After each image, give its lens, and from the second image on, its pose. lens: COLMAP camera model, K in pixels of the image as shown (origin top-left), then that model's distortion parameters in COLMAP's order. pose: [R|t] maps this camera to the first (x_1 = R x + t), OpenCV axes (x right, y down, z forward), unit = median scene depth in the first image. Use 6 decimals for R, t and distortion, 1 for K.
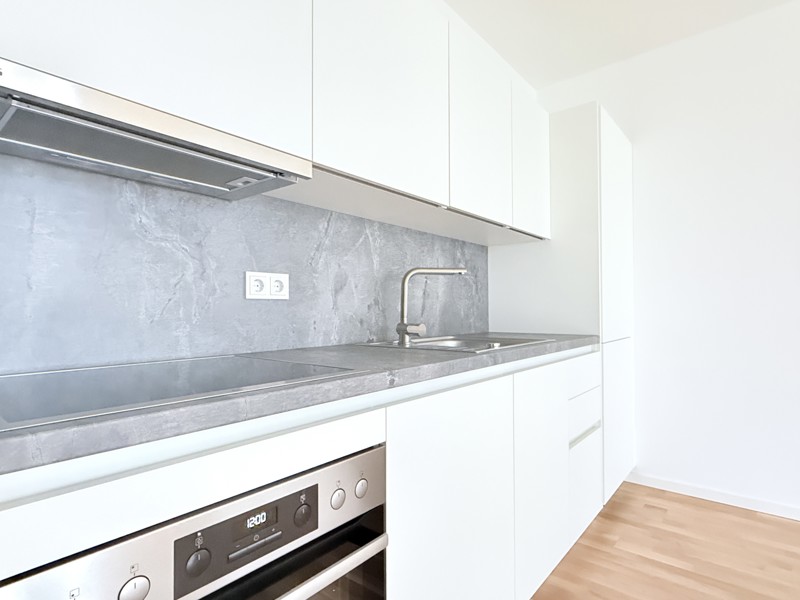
lens RADIAL K [[441.8, 0, 398.3], [0, 441.8, 301.6], [0, 0, 1]] dist [-0.013348, -0.002705]
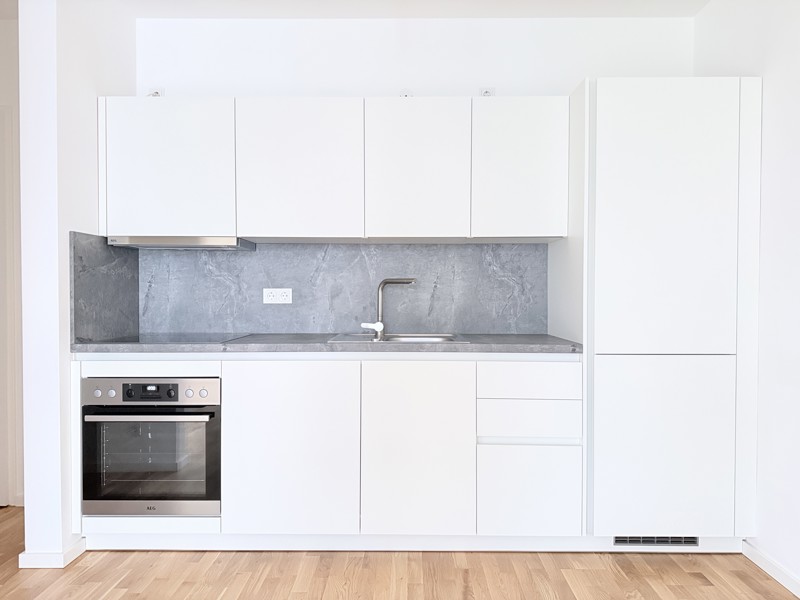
lens RADIAL K [[567.0, 0, 401.8], [0, 567.0, 302.4], [0, 0, 1]] dist [0.034886, -0.022255]
pose [[0.634048, 0.022123, -0.772978, 1.537066], [0.010534, 0.999251, 0.037240, -0.078048], [0.773222, -0.031754, 0.633340, -0.031277]]
